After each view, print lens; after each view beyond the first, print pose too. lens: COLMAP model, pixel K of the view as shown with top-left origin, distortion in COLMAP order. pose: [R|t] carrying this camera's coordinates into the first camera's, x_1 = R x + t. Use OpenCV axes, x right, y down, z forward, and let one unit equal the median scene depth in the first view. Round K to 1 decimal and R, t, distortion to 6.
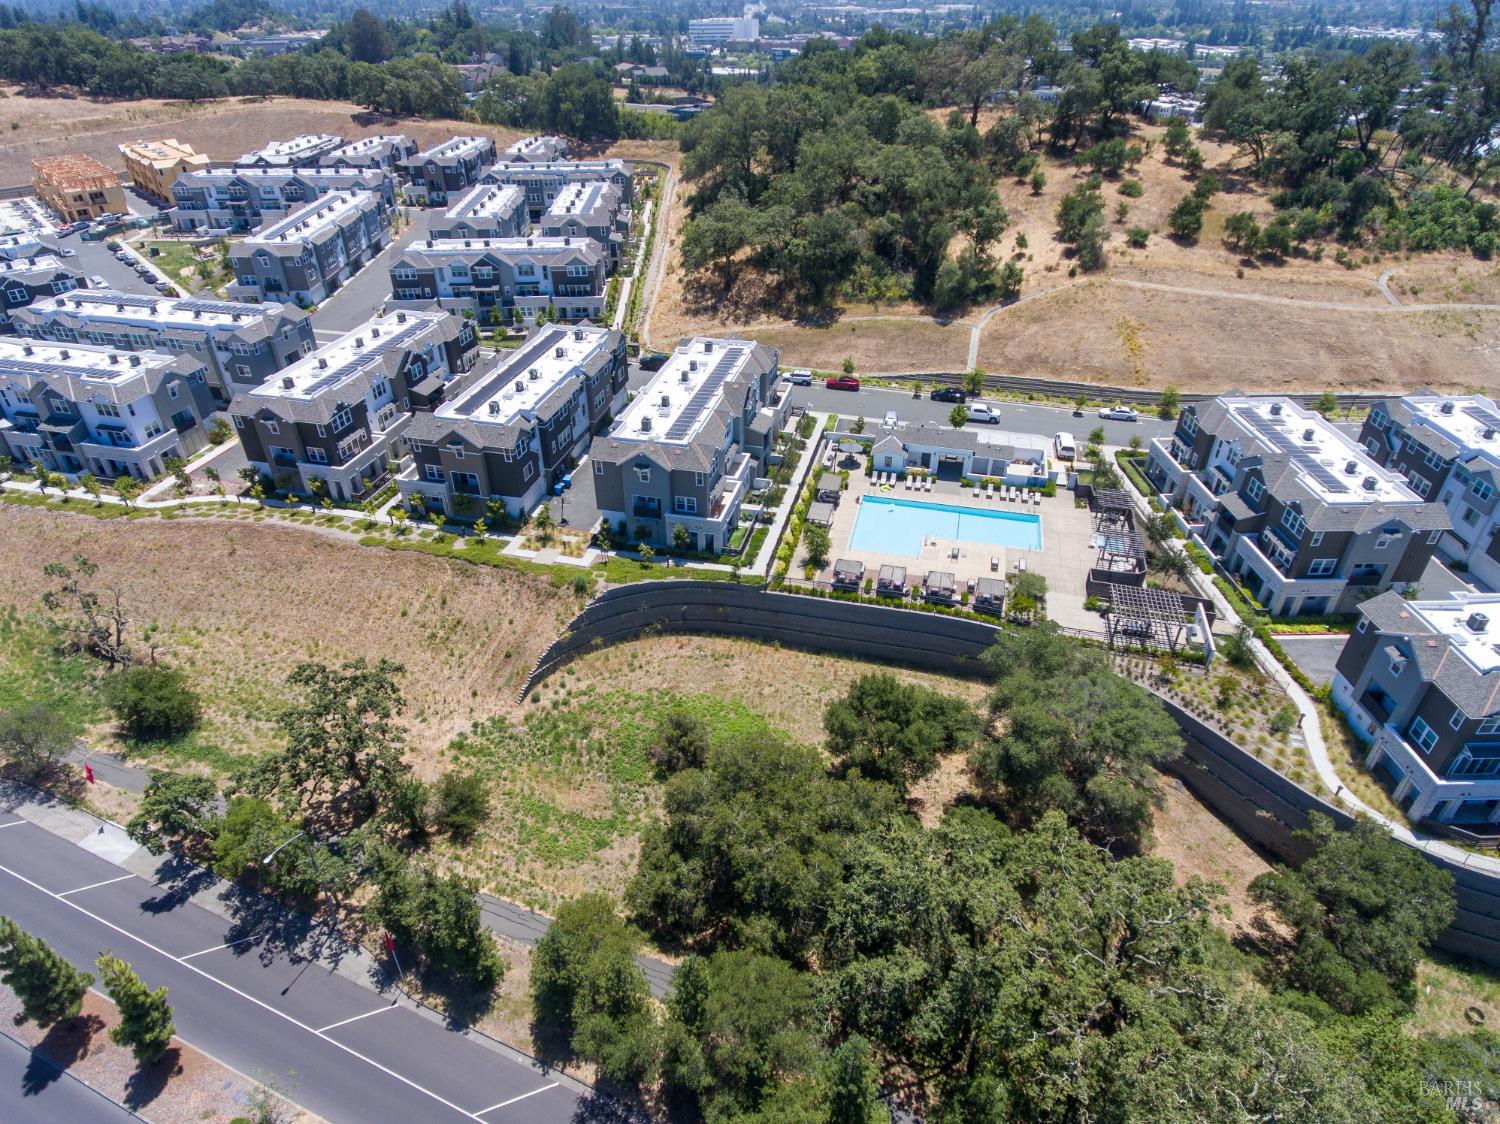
lens RADIAL K [[887.5, 0, 731.0], [0, 887.5, 568.0], [0, 0, 1]] dist [-0.003675, -0.002265]
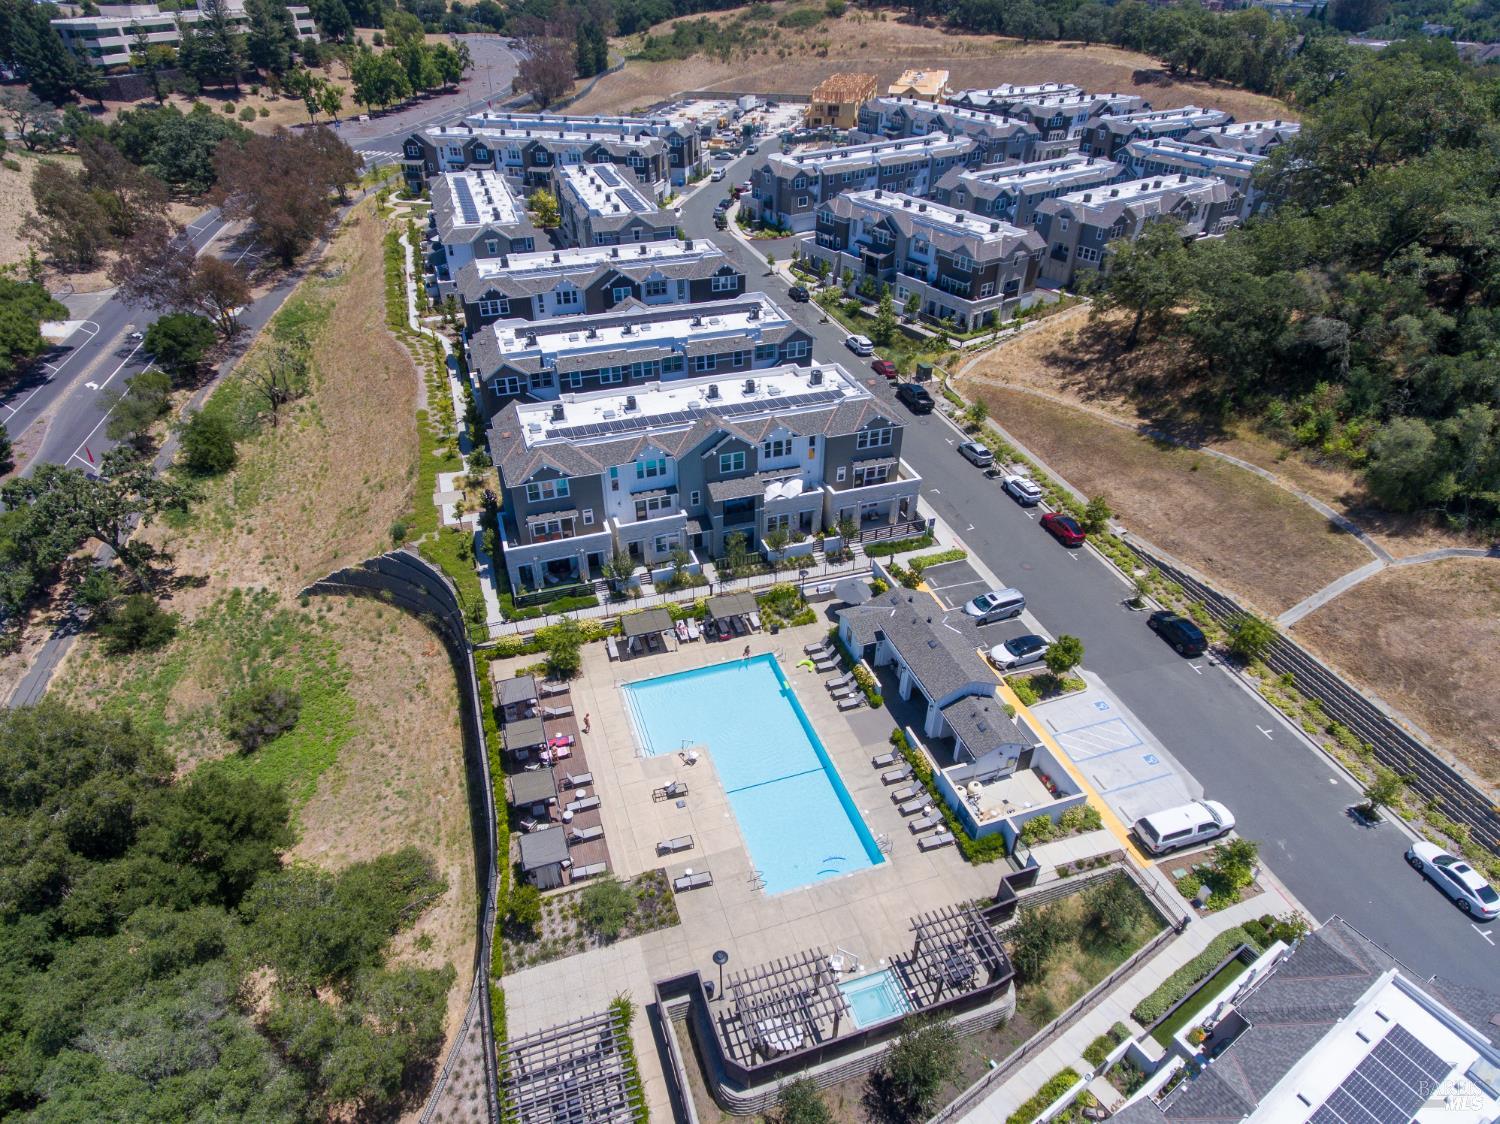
lens RADIAL K [[883.7, 0, 731.4], [0, 883.7, 567.3], [0, 0, 1]] dist [-0.003506, 0.000539]
pose [[0.533655, 0.493933, -0.686471, 0.536176], [-0.474034, 0.846920, 0.240871, -0.271426], [0.700360, 0.196869, 0.686104, 0.508662]]
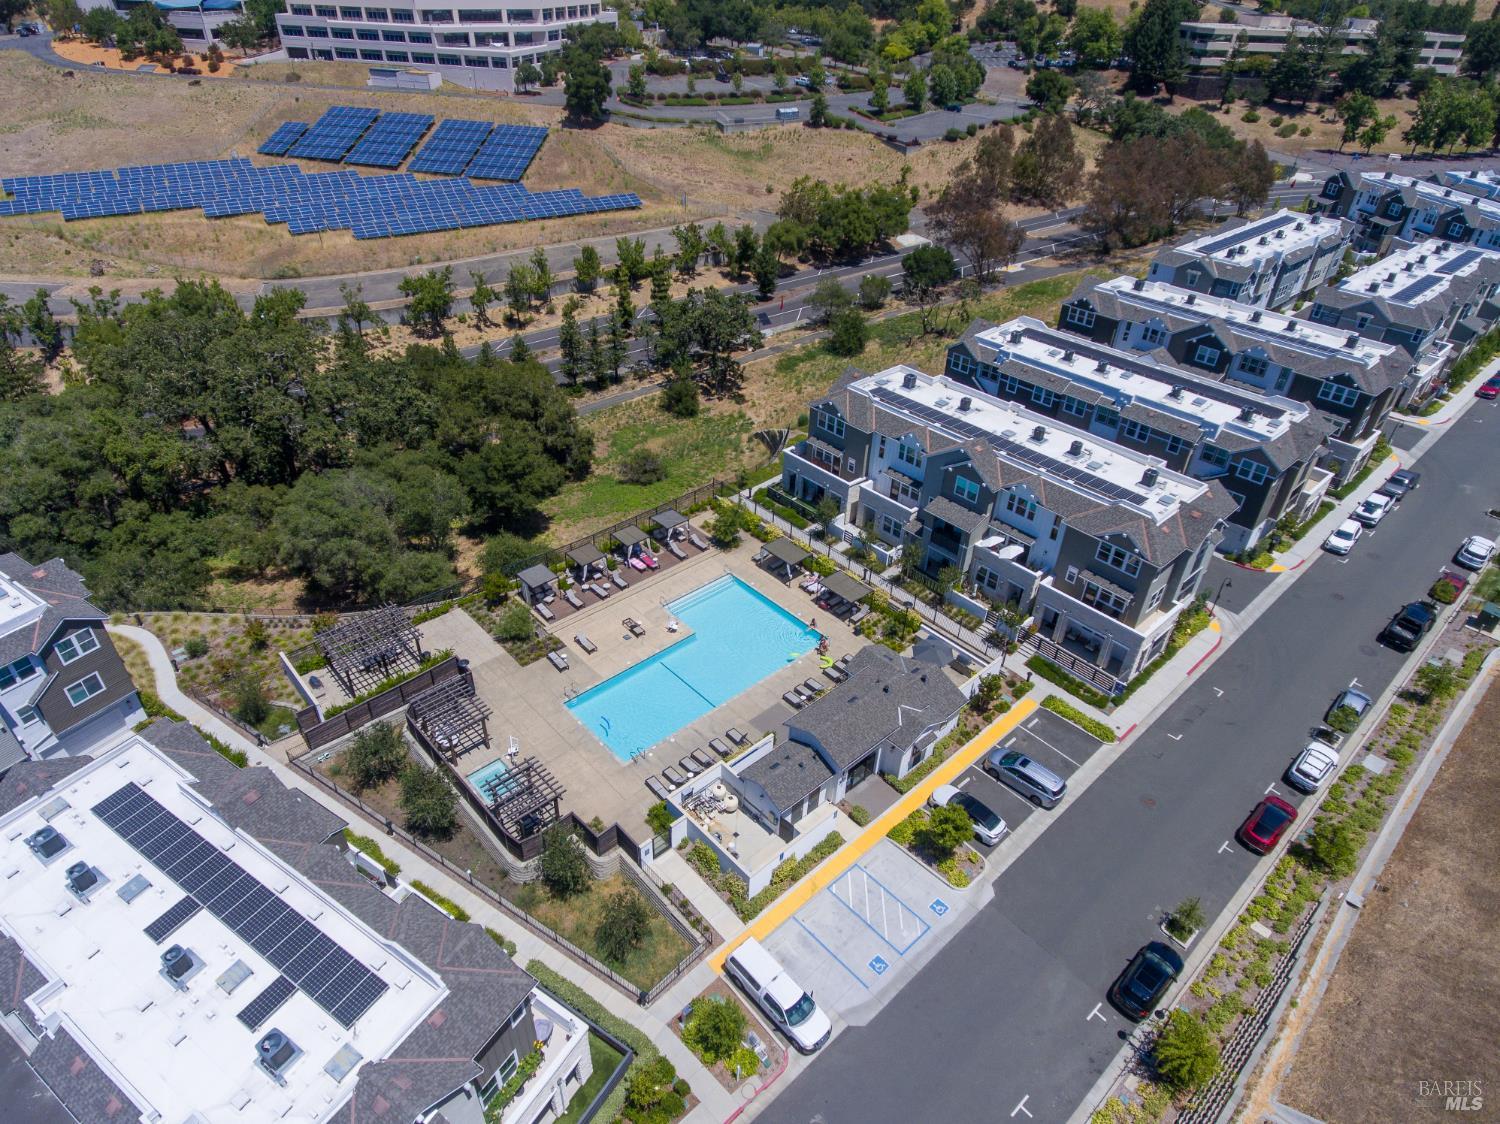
lens RADIAL K [[884.7, 0, 730.5], [0, 884.7, 562.1], [0, 0, 1]] dist [-0.000807, -0.000449]
pose [[-0.554786, 0.473323, -0.684235, 0.608405], [-0.480638, 0.488958, 0.727947, -0.551354], [0.679116, 0.732724, -0.043771, 0.914424]]
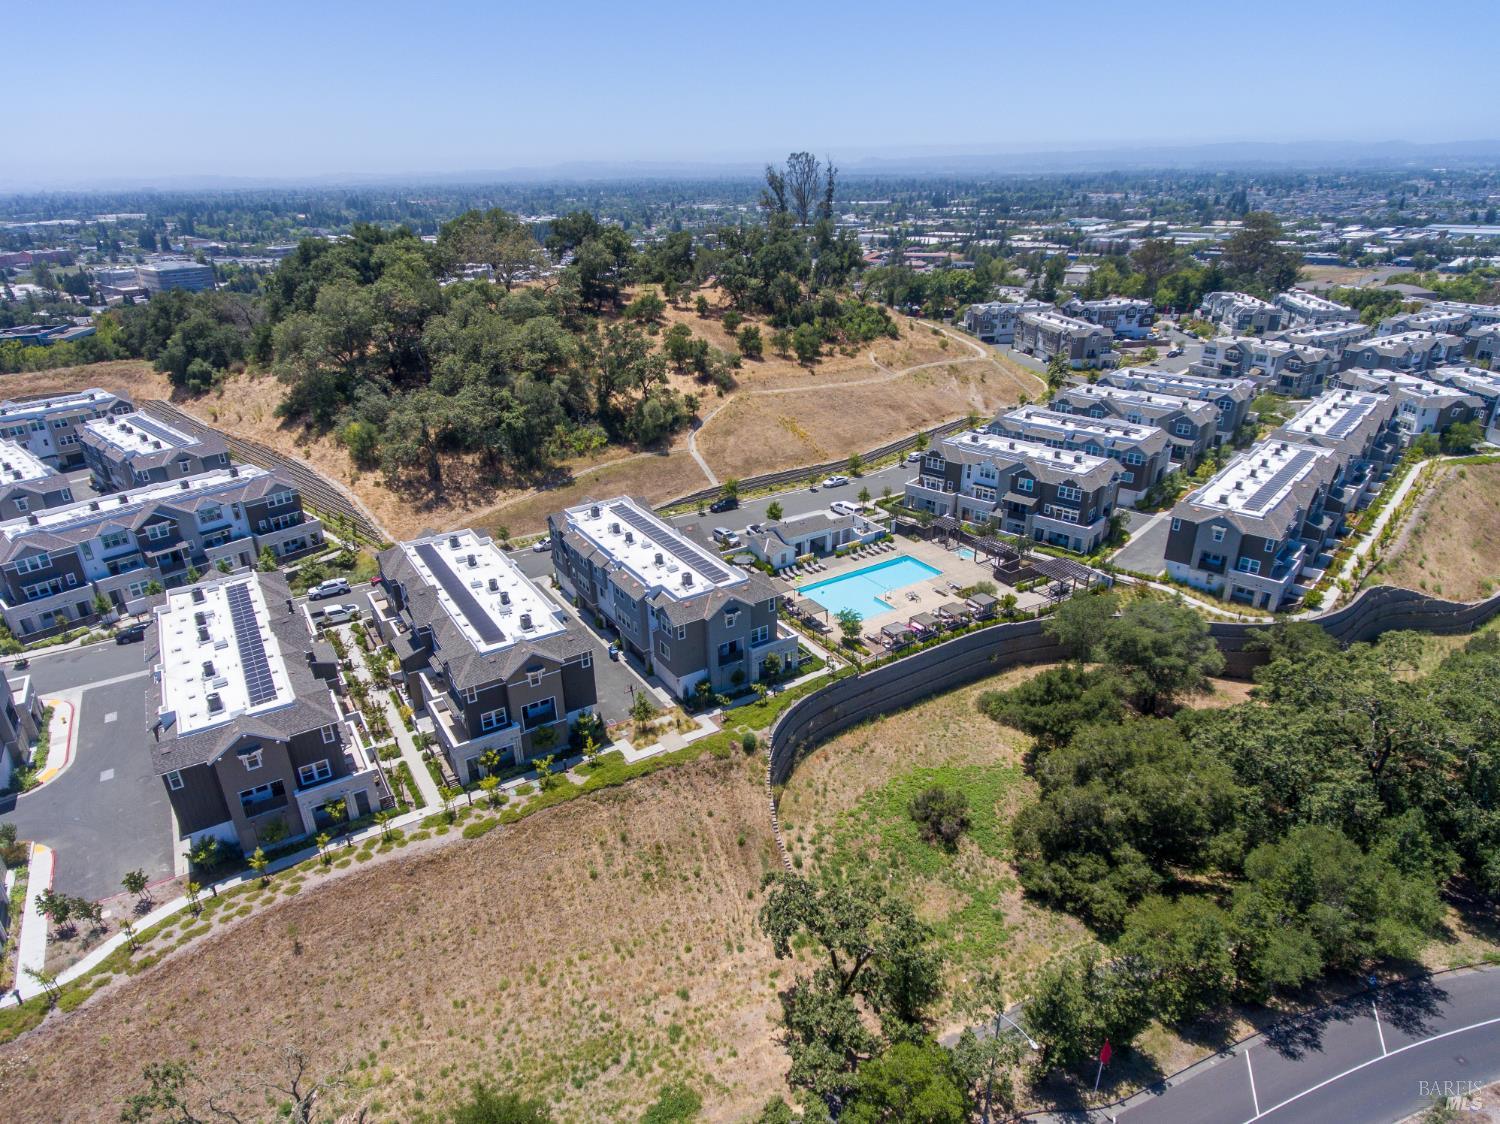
lens RADIAL K [[886.3, 0, 738.6], [0, 886.3, 566.0], [0, 0, 1]] dist [-0.004791, 0.000961]
pose [[0.683292, -0.302134, 0.664701, -0.618318], [0.416839, 0.908850, -0.015388, -0.117728], [-0.599464, 0.287588, 0.746951, 0.193216]]
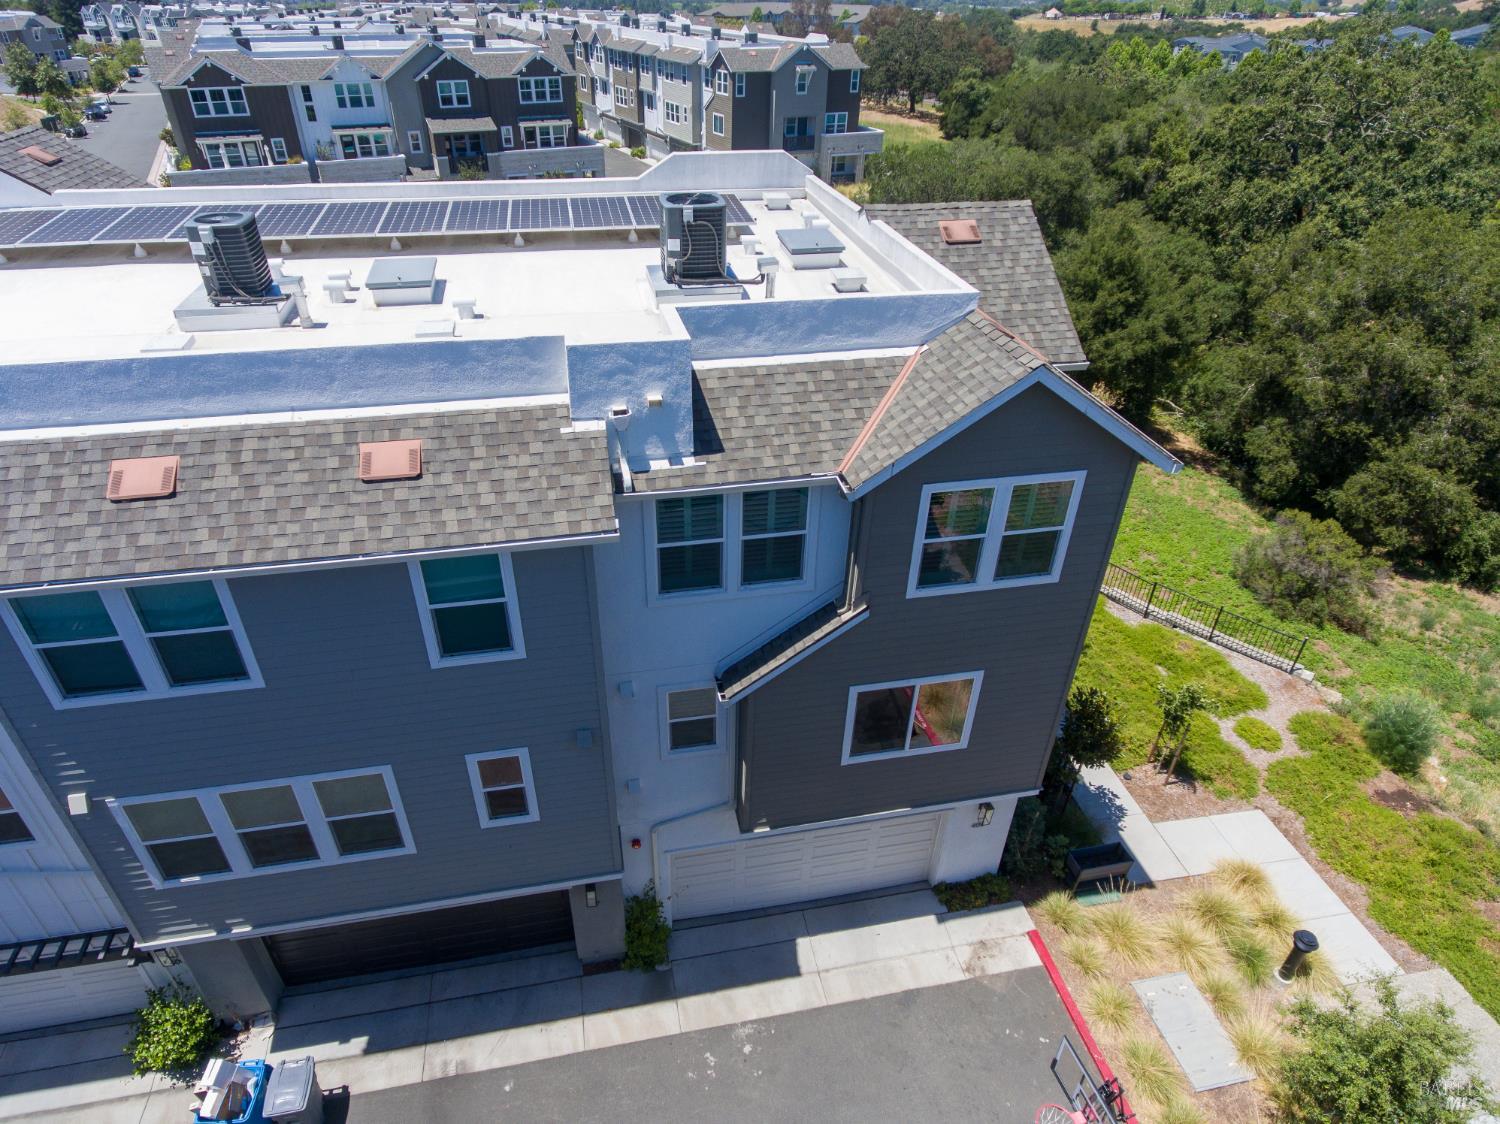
lens RADIAL K [[883.7, 0, 731.4], [0, 883.7, 567.3], [0, 0, 1]] dist [-0.003506, 0.000539]
pose [[-0.425419, -0.500946, 0.753705, -0.199410], [0.501431, 0.562829, 0.657108, -0.192047], [-0.753382, 0.657478, 0.011752, 0.895037]]
